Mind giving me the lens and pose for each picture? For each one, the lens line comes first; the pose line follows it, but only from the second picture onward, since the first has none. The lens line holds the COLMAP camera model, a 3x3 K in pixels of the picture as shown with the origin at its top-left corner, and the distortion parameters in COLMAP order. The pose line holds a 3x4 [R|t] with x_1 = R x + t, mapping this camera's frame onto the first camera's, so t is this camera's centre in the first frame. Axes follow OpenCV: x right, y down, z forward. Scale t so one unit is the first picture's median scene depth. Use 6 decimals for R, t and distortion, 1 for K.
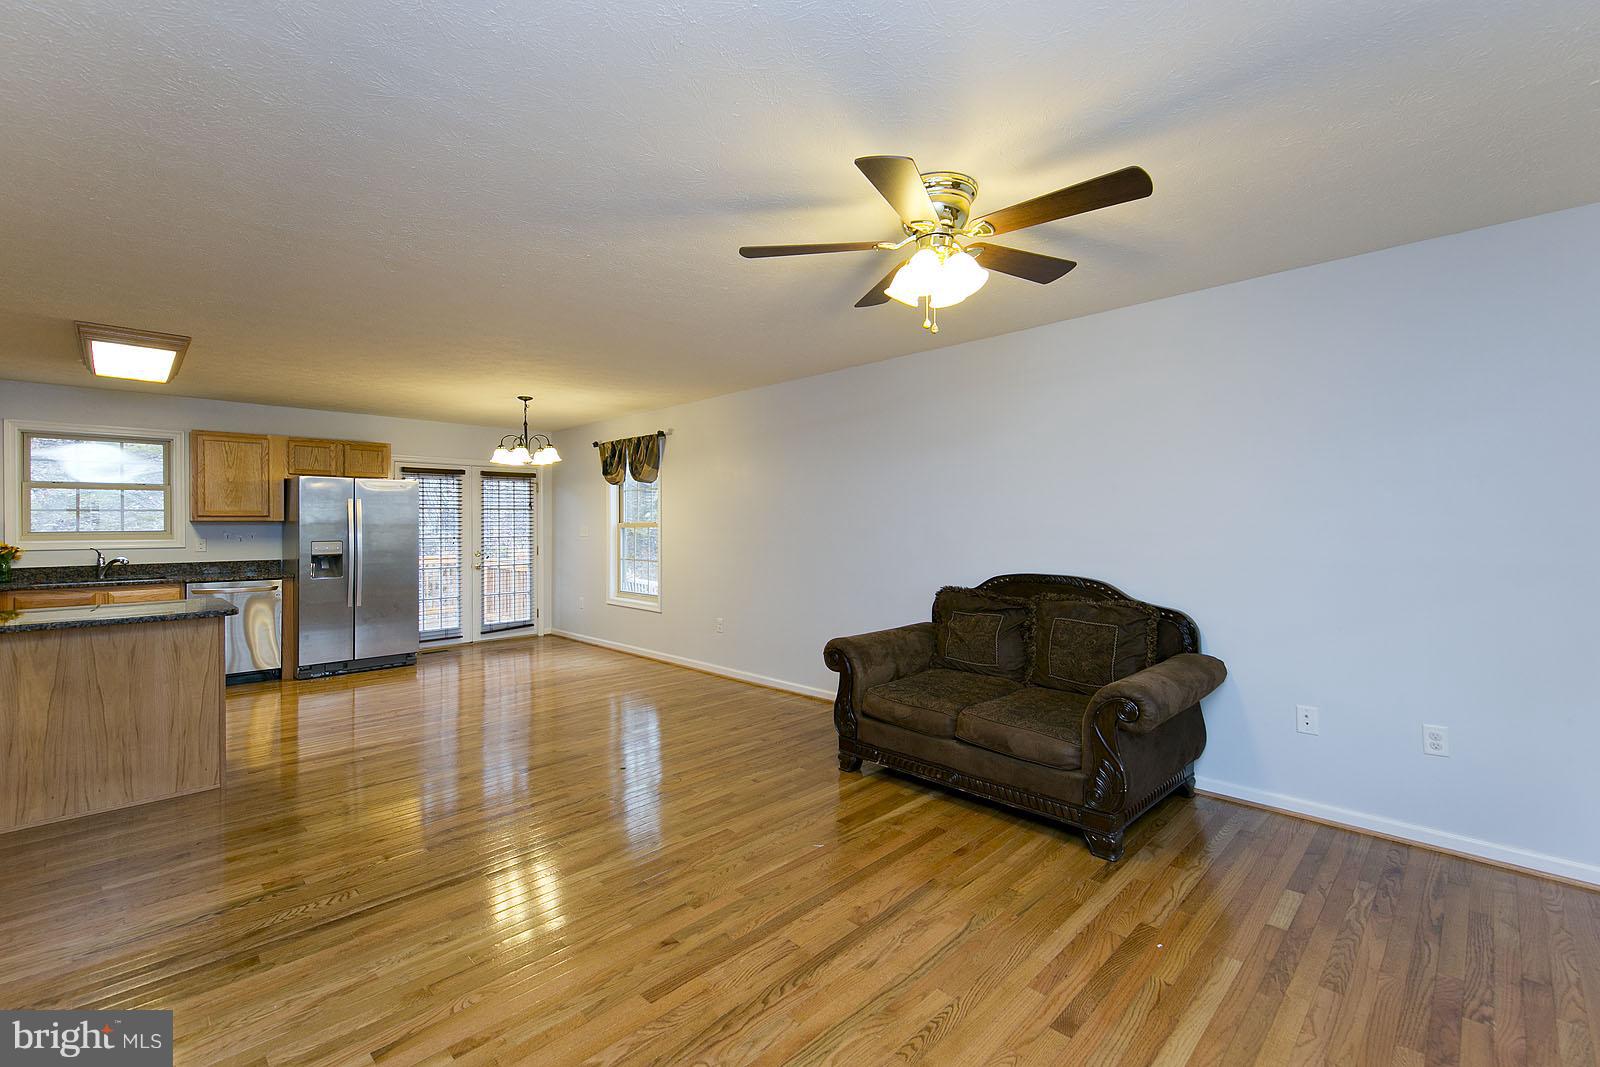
lens RADIAL K [[679.6, 0, 752.3], [0, 679.6, 515.8], [0, 0, 1]] dist [0.002621, 0.000140]
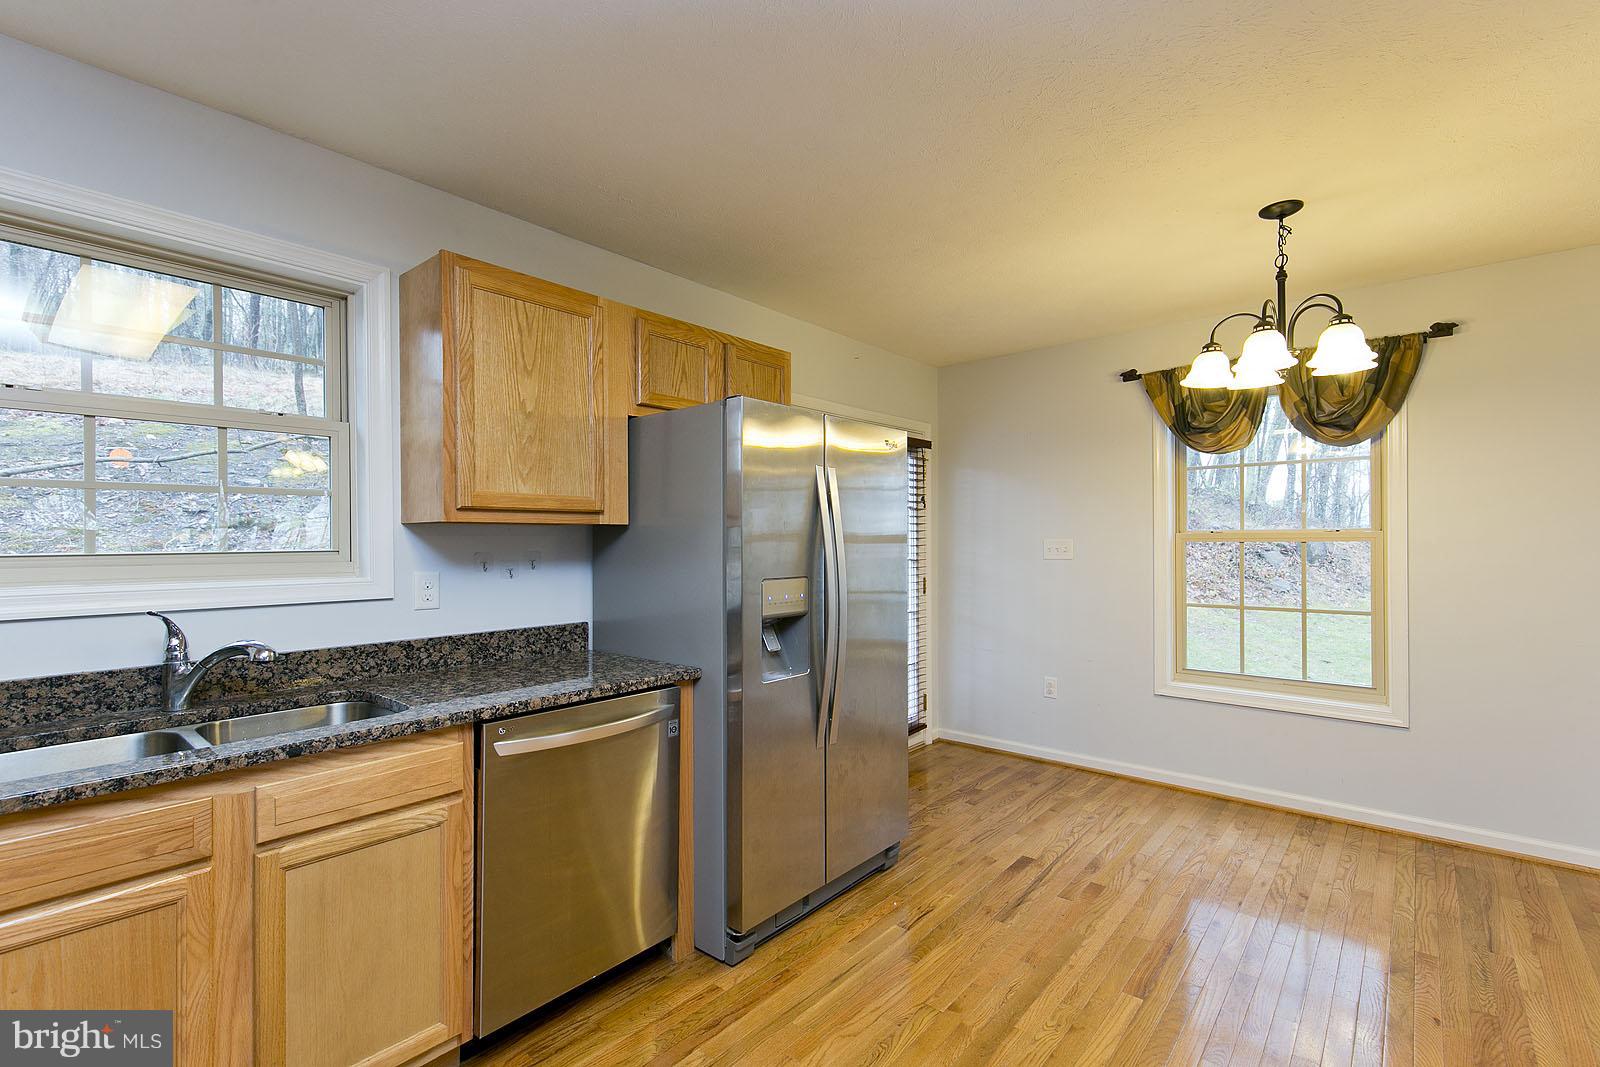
lens RADIAL K [[705.5, 0, 765.3], [0, 705.5, 541.9], [0, 0, 1]] dist [0.011886, -0.000025]
pose [[0.996830, -0.000723, 0.079560, -0.680582], [-0.000072, 0.999950, 0.009990, 0.014062], [-0.079563, -0.009964, 0.996780, 0.628376]]
